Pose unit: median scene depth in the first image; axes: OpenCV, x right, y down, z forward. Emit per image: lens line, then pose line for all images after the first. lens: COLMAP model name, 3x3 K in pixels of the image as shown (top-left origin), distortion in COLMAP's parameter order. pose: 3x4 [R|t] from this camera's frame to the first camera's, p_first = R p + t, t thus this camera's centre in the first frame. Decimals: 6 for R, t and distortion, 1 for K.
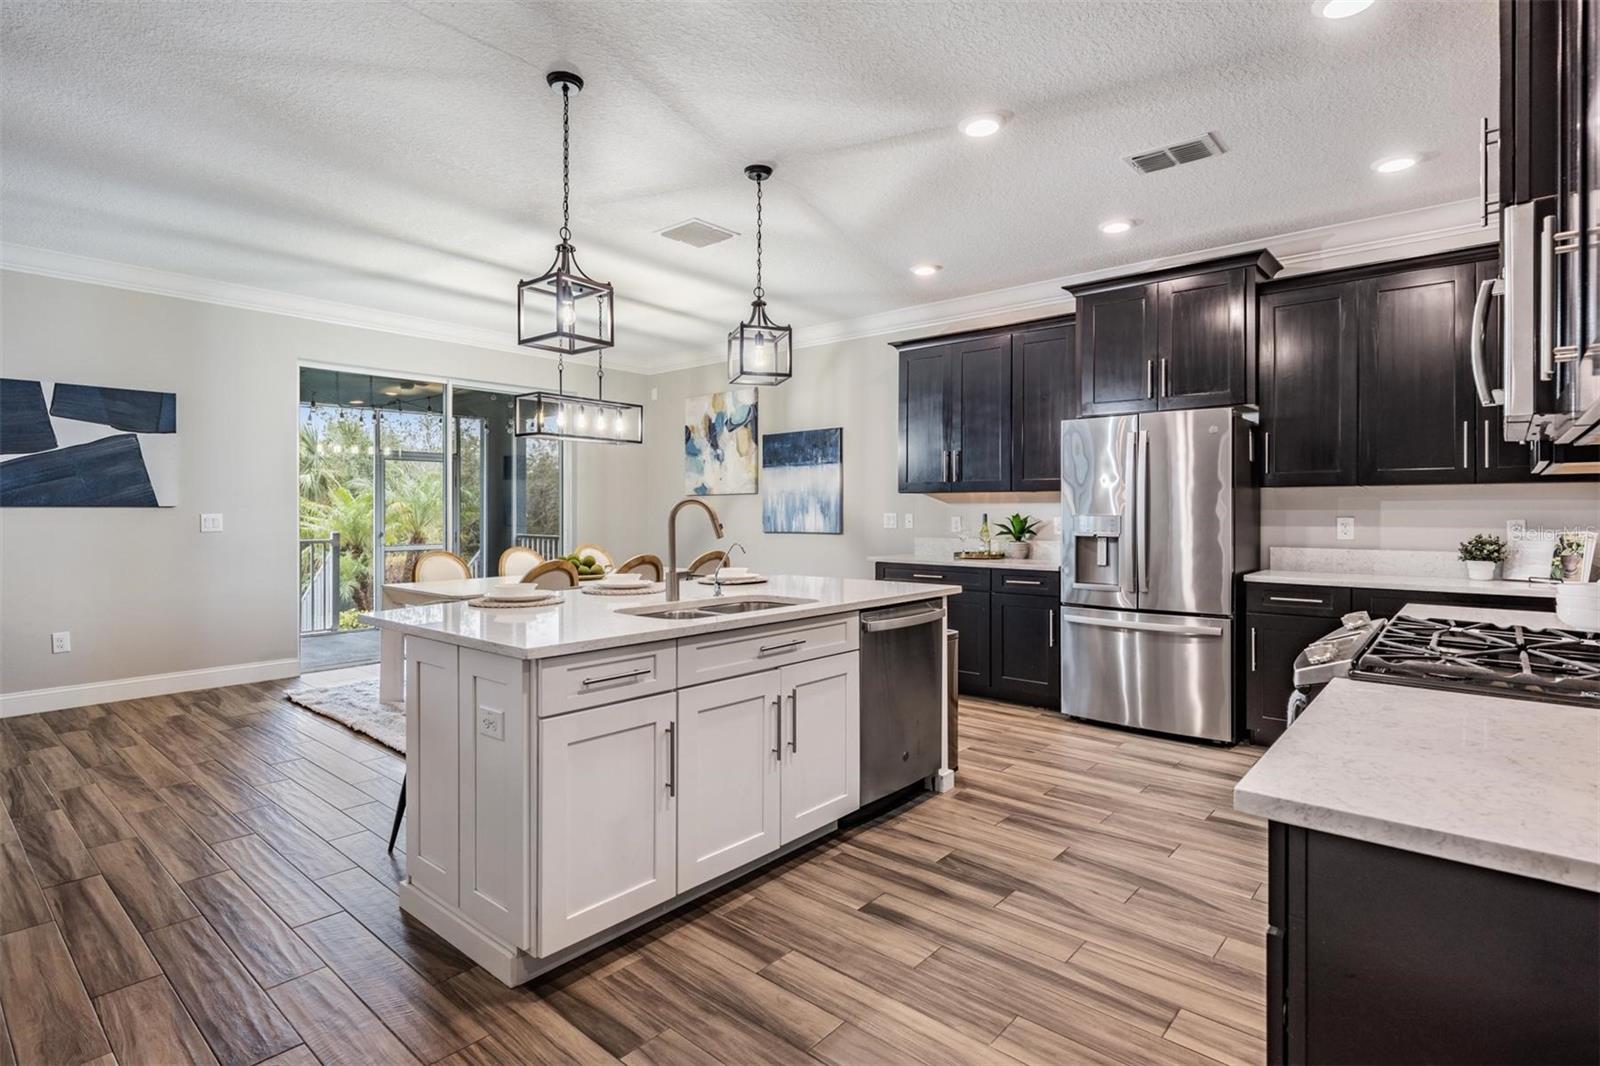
lens RADIAL K [[795.6, 0, 792.9], [0, 795.6, 513.0], [0, 0, 1]] dist [0.004009, -0.000268]
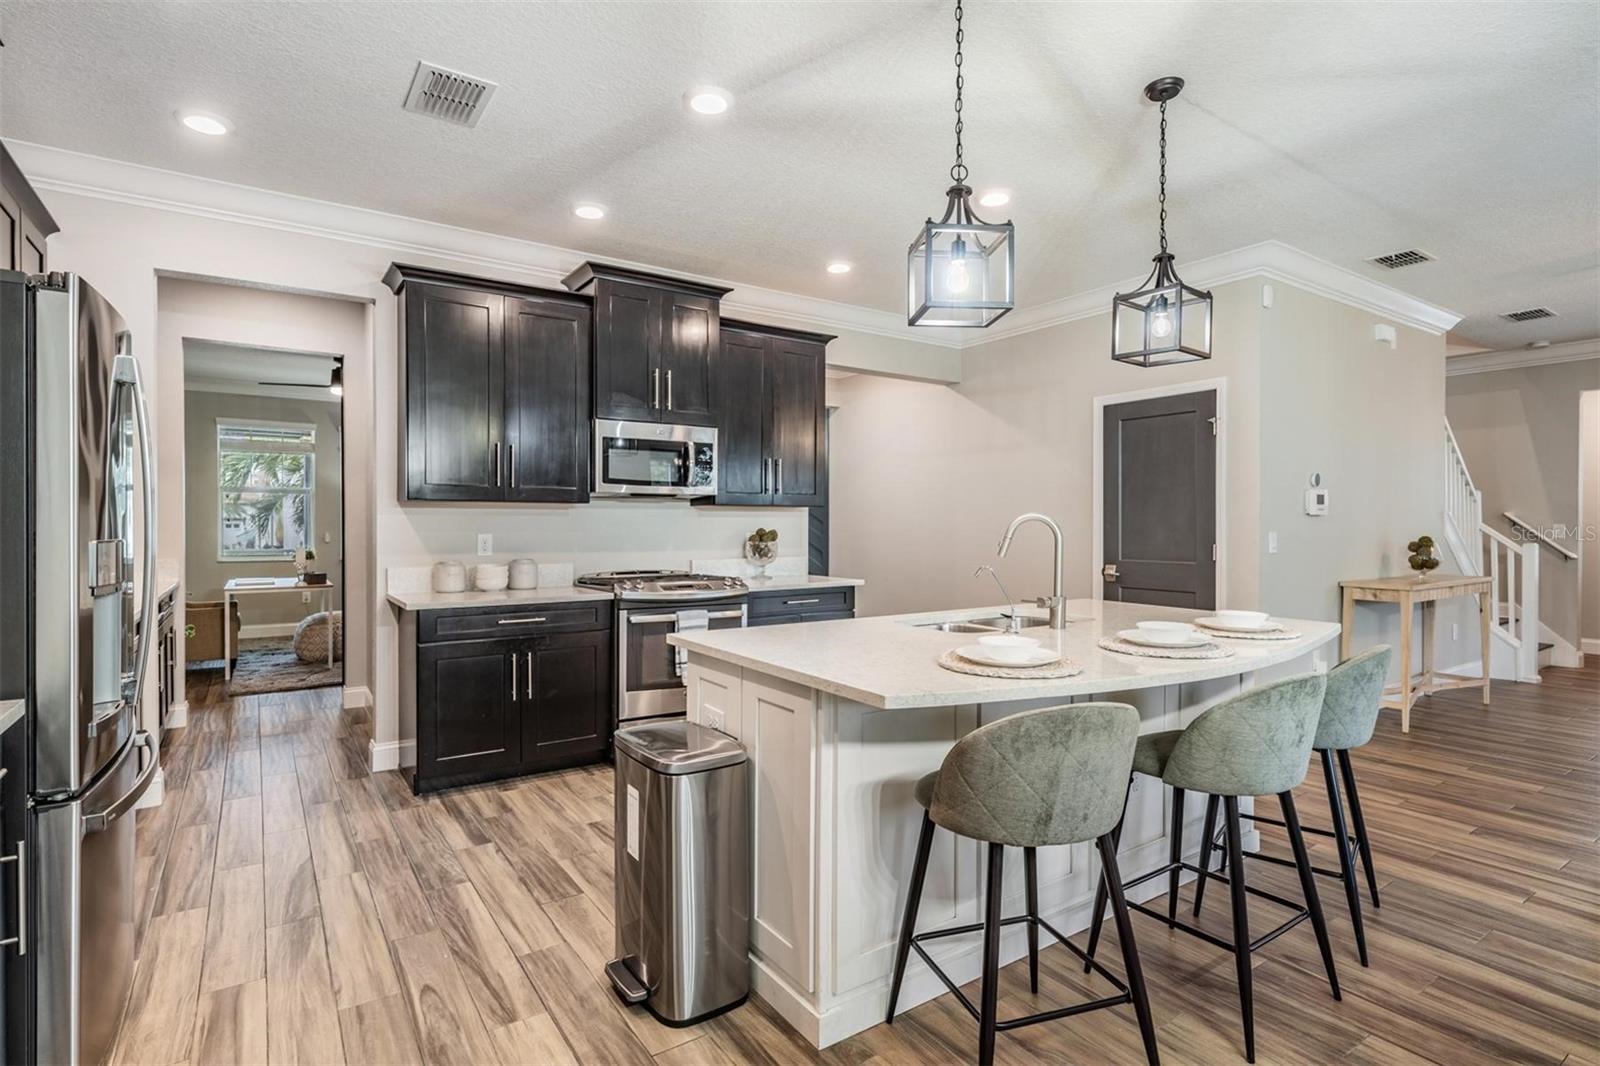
lens RADIAL K [[792.6, 0, 794.1], [0, 792.6, 531.6], [0, 0, 1]] dist [0.004964, -0.001292]
pose [[-0.967947, -0.003713, 0.251127, -0.071108], [-0.000307, 0.999907, 0.013604, -0.008577], [-0.251154, 0.013091, -0.967859, 1.557521]]
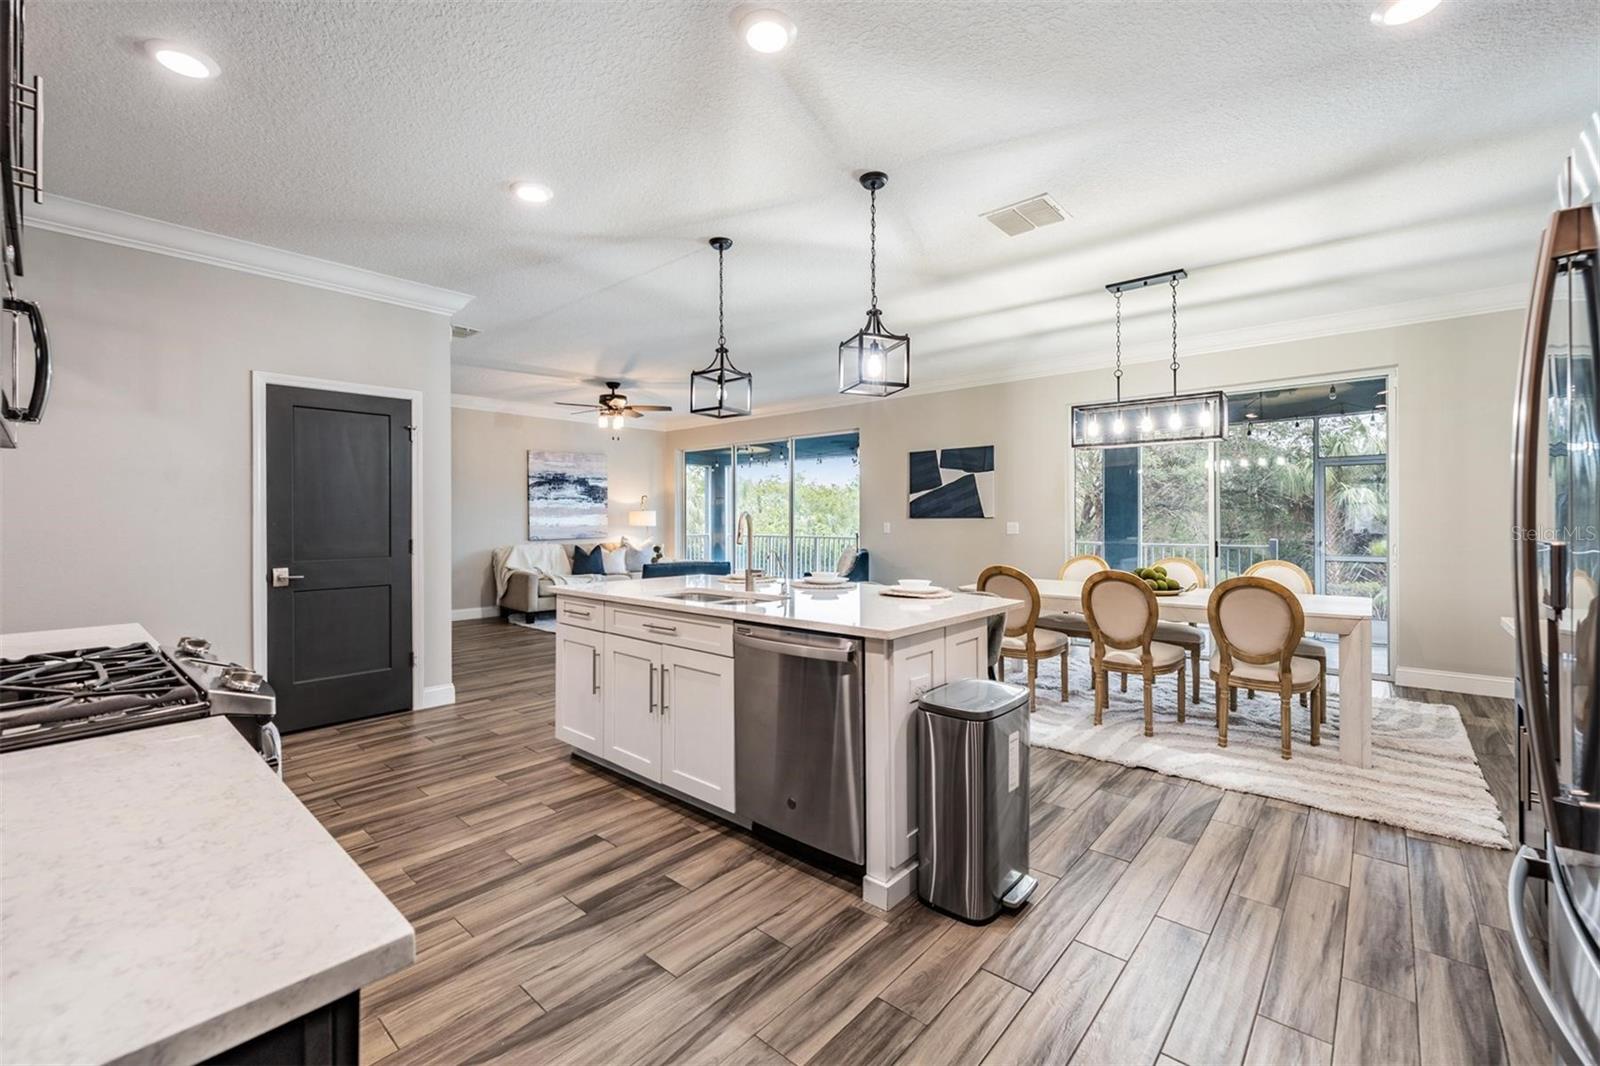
lens RADIAL K [[662.6, 0, 791.5], [0, 662.6, 520.4], [0, 0, 1]] dist [-0.001505, -0.000016]
pose [[-0.006583, 0.000040, -0.999978, 0.746830], [-0.000345, 1.000000, 0.000042, -0.004072], [0.999978, 0.000346, -0.006583, 0.863563]]
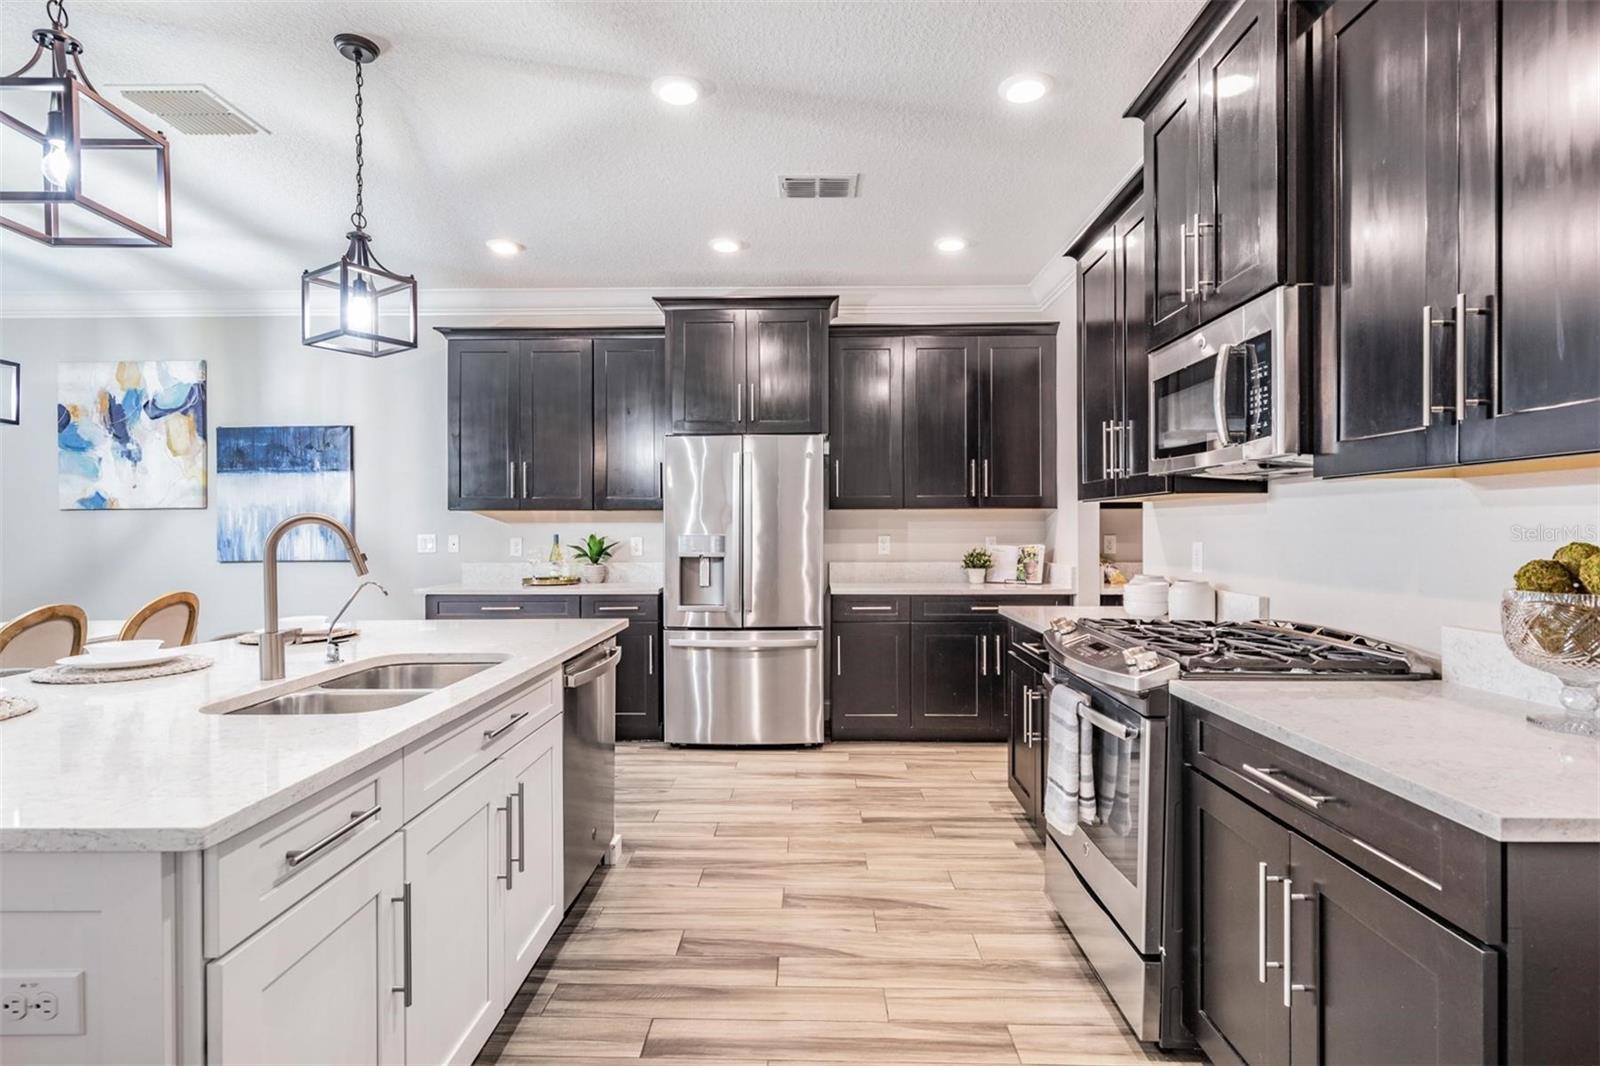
lens RADIAL K [[792.6, 0, 794.1], [0, 792.6, 531.6], [0, 0, 1]] dist [0.004964, -0.001292]
pose [[0.766773, -0.004877, 0.641900, -0.190059], [0.005480, 0.999984, 0.001052, -0.002598], [-0.641895, 0.002711, 0.766788, 0.210864]]
